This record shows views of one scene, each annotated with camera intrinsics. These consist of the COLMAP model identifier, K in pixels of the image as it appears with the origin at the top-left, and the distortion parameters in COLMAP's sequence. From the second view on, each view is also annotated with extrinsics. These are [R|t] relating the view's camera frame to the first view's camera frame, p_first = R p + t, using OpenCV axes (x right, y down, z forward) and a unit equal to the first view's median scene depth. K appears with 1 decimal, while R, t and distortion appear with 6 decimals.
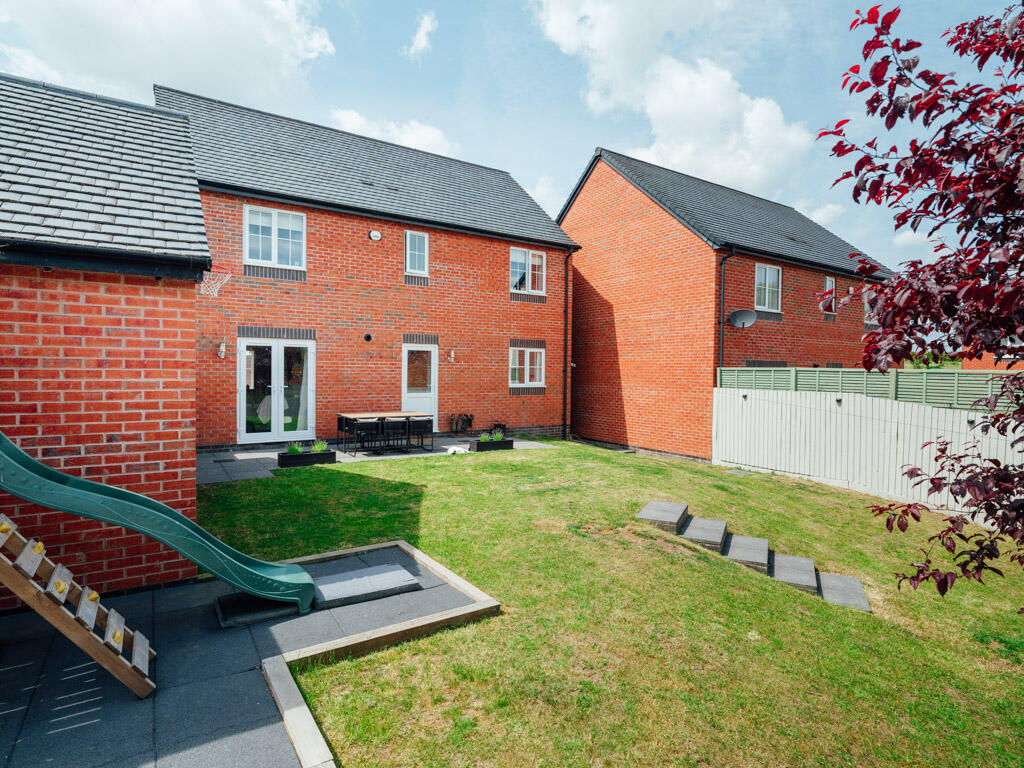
lens RADIAL K [[553.6, 0, 505.5], [0, 553.6, 383.4], [0, 0, 1]] dist [0.002178, -0.000238]
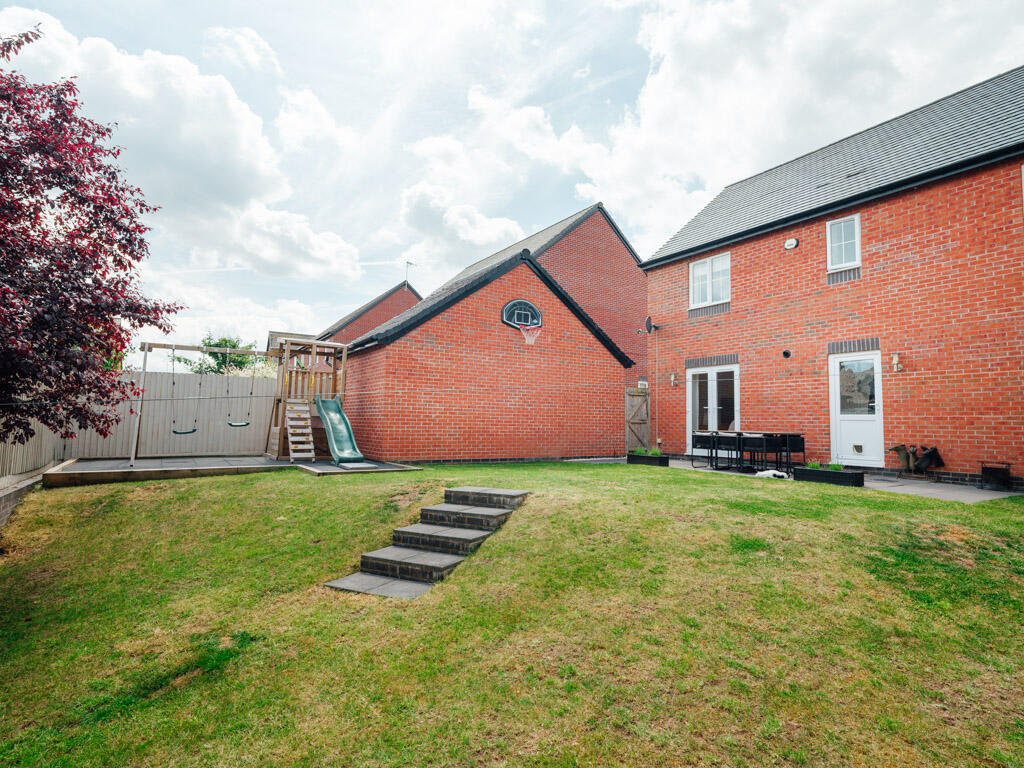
lens RADIAL K [[532.7, 0, 512.0], [0, 532.7, 384.0], [0, 0, 1]] dist [0.000651, -0.000662]
pose [[-0.013392, -0.066591, -0.997690, 0.672596], [-0.015708, 0.997671, -0.066379, 0.035339], [0.999787, 0.014783, -0.014406, 0.573374]]
